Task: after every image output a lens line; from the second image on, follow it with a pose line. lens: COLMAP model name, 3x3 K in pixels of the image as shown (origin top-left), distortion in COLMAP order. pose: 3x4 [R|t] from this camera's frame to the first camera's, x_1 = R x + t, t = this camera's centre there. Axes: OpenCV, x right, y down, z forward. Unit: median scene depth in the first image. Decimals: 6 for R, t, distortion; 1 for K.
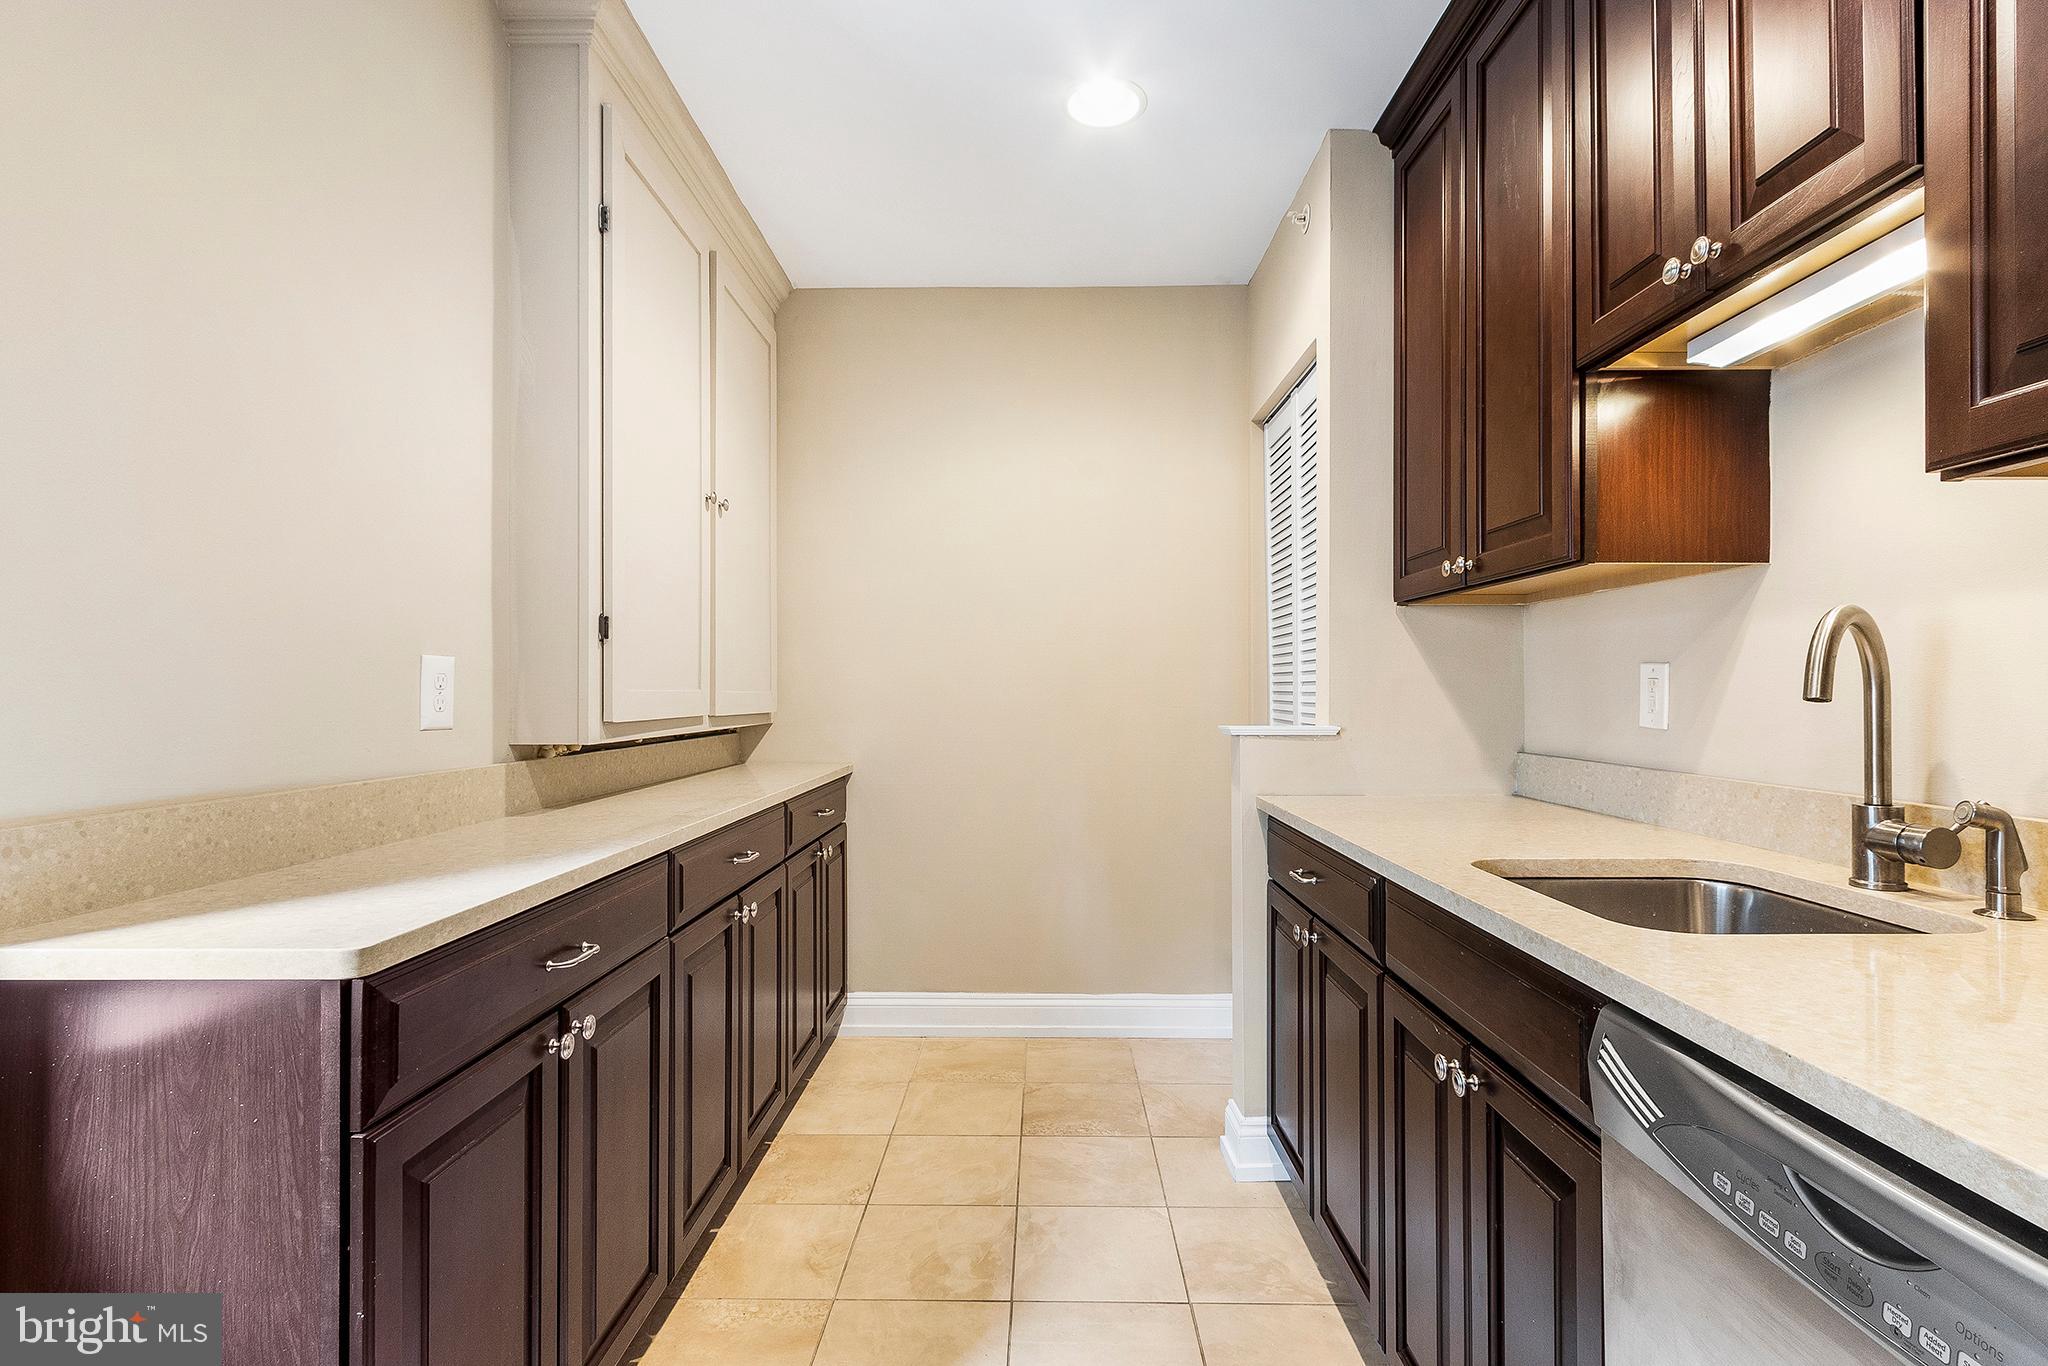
lens RADIAL K [[993.3, 0, 1024.4], [0, 993.3, 685.4], [0, 0, 1]] dist [0.015164, 0.000029]
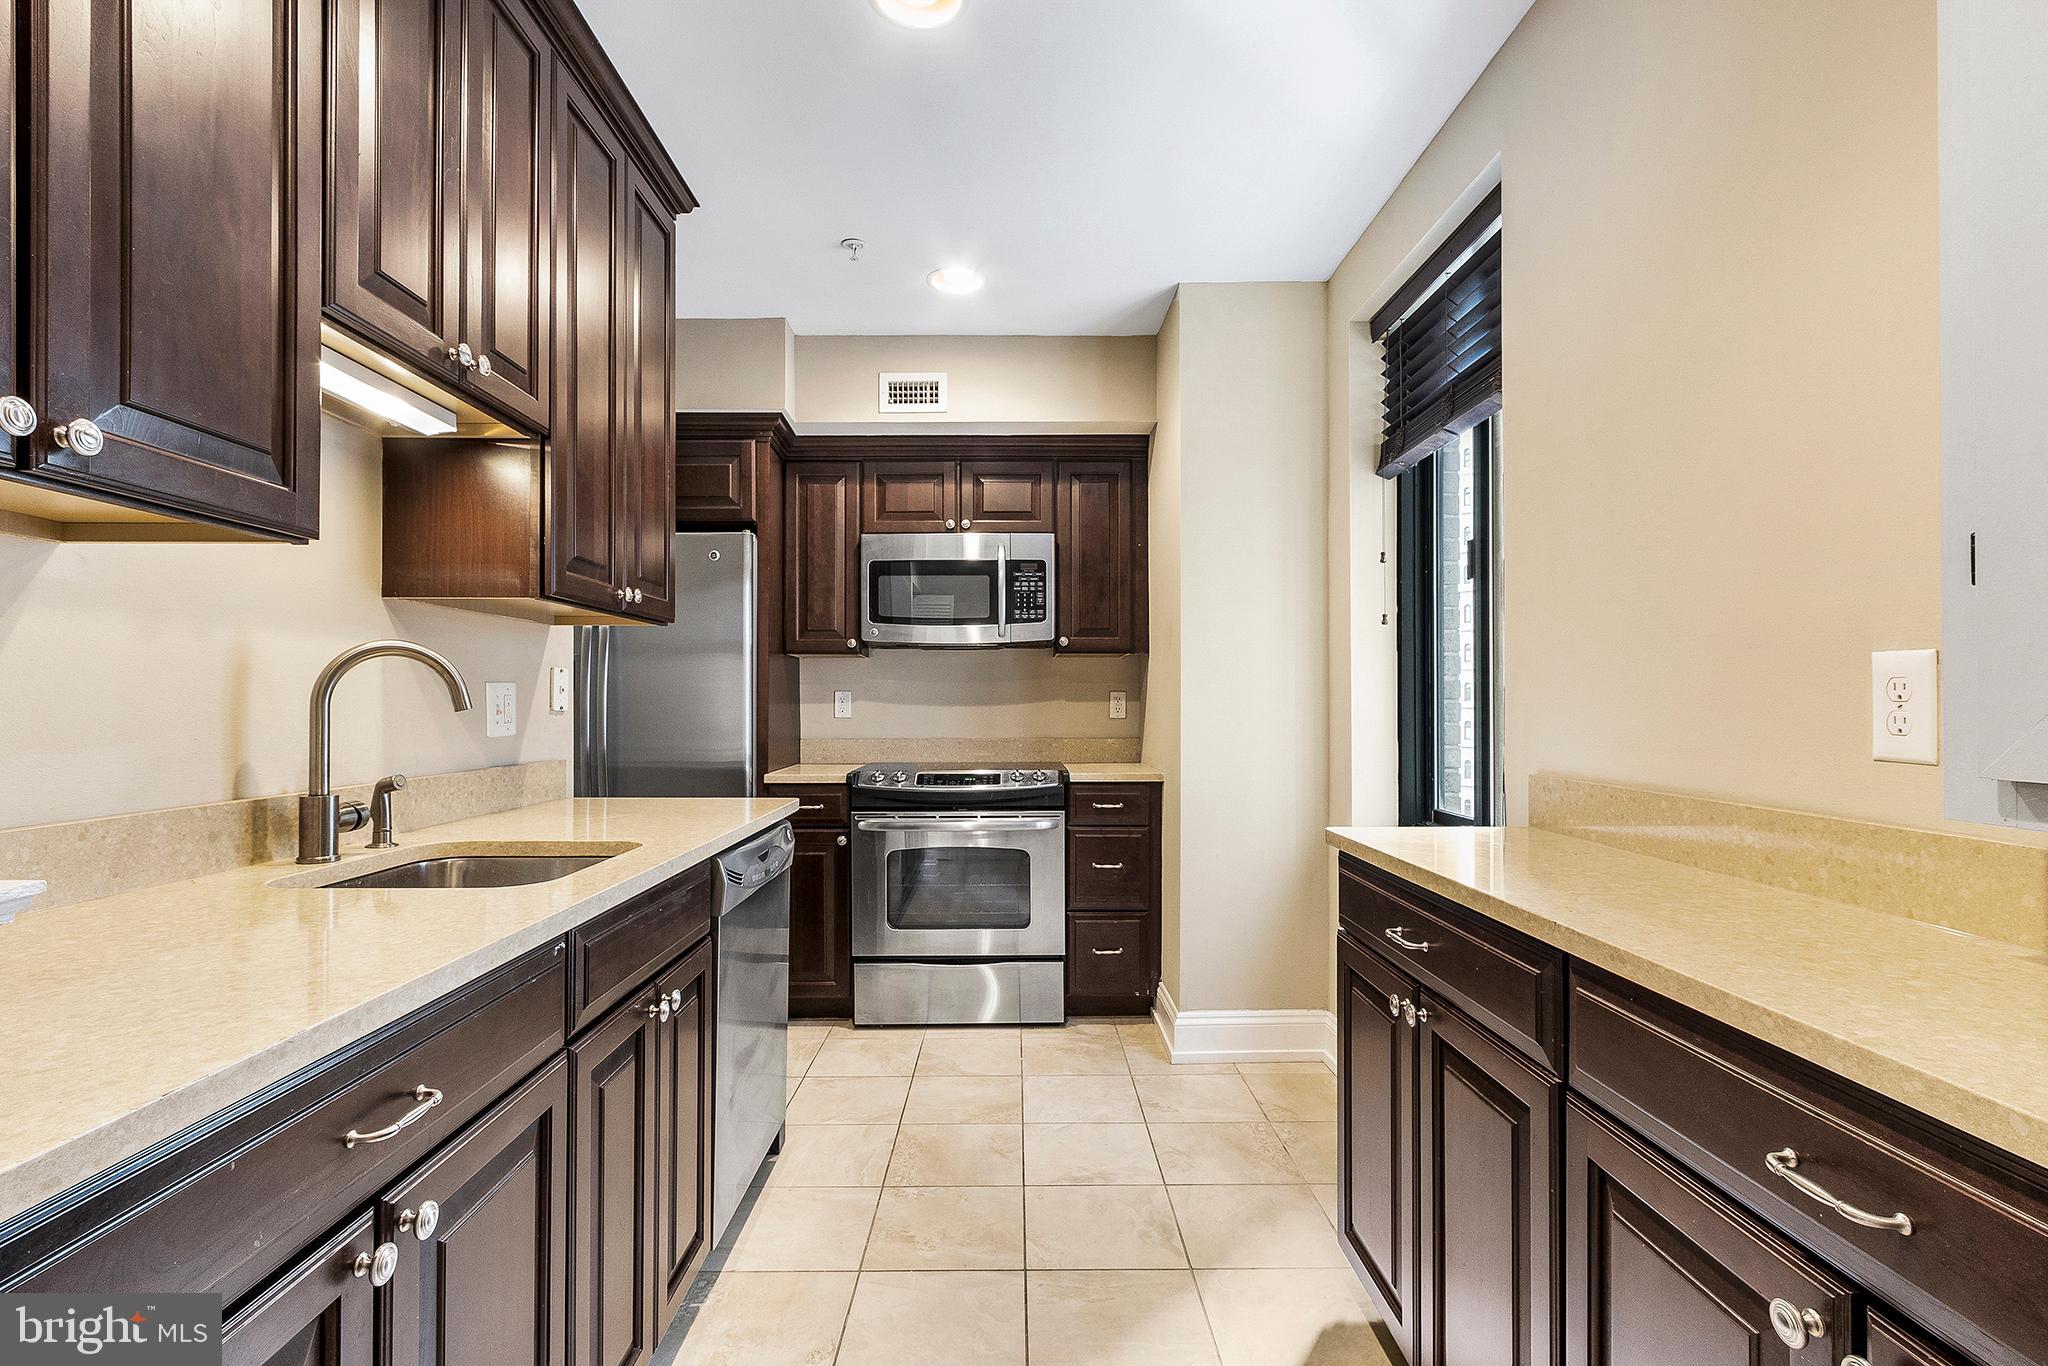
lens RADIAL K [[993.3, 0, 1023.7], [0, 993.3, 691.5], [0, 0, 1]] dist [0.015164, 0.000029]
pose [[-0.999598, -0.000211, -0.028365, 0.007983], [0.000292, 0.999843, -0.017712, 0.011856], [0.028364, -0.017713, -0.999441, 1.936558]]
